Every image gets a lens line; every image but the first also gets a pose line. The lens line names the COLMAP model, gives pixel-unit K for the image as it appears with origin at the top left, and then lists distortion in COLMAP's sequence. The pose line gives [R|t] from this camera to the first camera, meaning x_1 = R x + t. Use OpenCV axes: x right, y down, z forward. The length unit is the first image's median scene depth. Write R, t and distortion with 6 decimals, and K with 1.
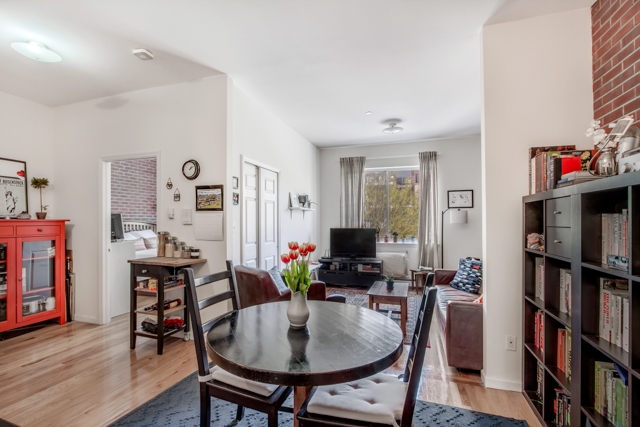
lens RADIAL K [[299.4, 0, 315.5], [0, 299.4, 211.5], [0, 0, 1]] dist [-0.000901, -0.000029]
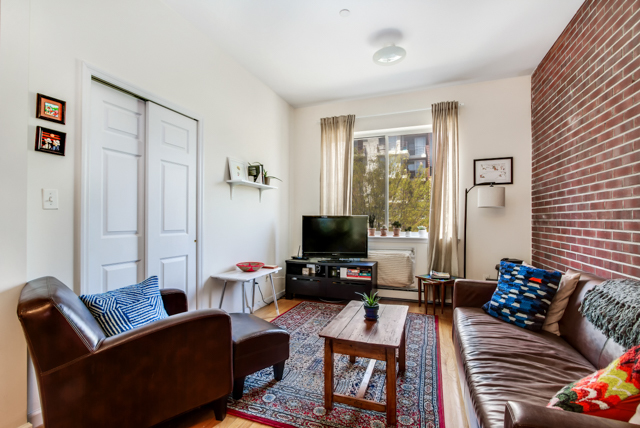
lens RADIAL K [[299.4, 0, 324.9], [0, 299.4, 219.1], [0, 0, 1]] dist [-0.000901, -0.000029]
pose [[0.999942, 0.001297, -0.010712, 0.116454], [-0.000930, 0.999417, 0.034124, 0.042673], [0.010750, -0.034112, 0.999360, 0.325073]]
